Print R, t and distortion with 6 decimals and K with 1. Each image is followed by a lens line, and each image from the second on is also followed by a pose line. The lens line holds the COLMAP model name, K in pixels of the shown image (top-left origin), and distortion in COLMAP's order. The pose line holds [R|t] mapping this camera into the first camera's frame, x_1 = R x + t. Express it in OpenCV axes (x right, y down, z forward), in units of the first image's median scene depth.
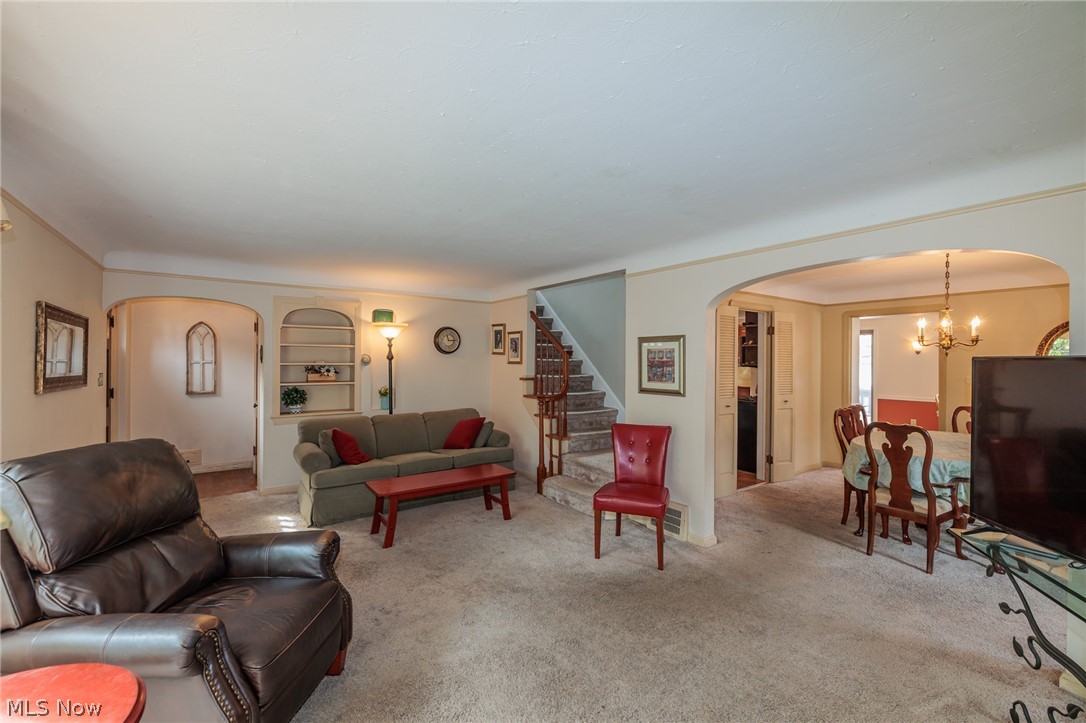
lens RADIAL K [[456.9, 0, 538.4], [0, 456.9, 360.3], [0, 0, 1]] dist [0.000288, -0.000316]
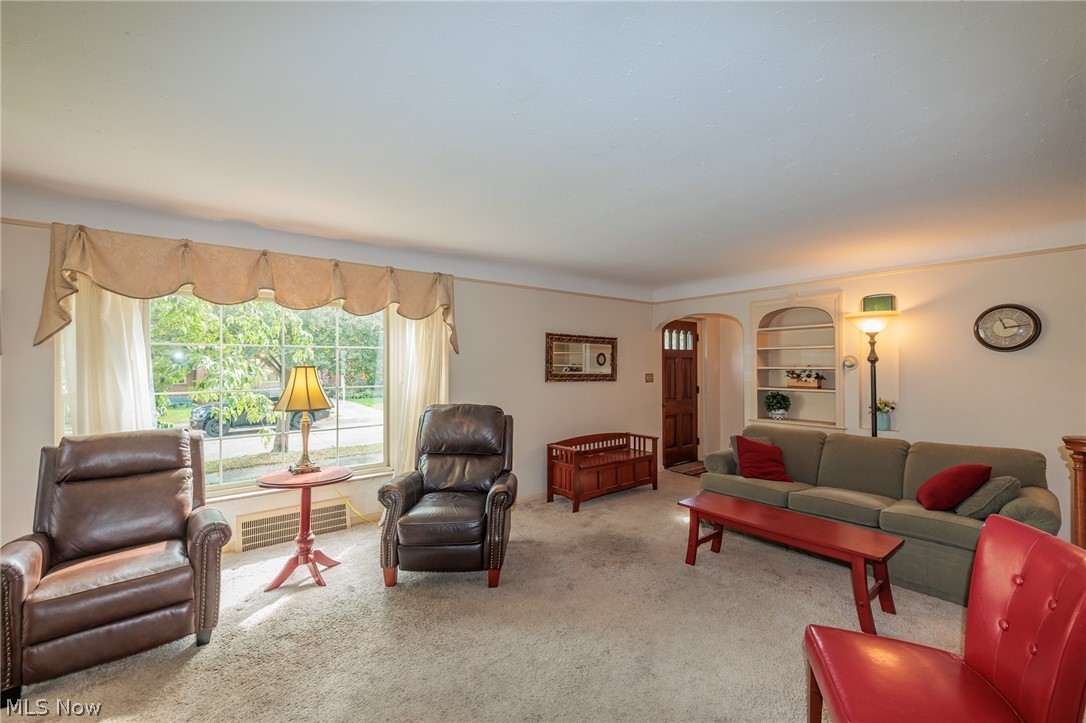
lens RADIAL K [[456.9, 0, 540.6], [0, 456.9, 363.7], [0, 0, 1]] dist [0.000288, -0.000316]
pose [[0.054564, -0.012788, -0.998428, 0.398729], [0.002491, 0.999917, -0.012671, 0.009491], [0.998507, -0.001796, 0.054592, 0.444725]]
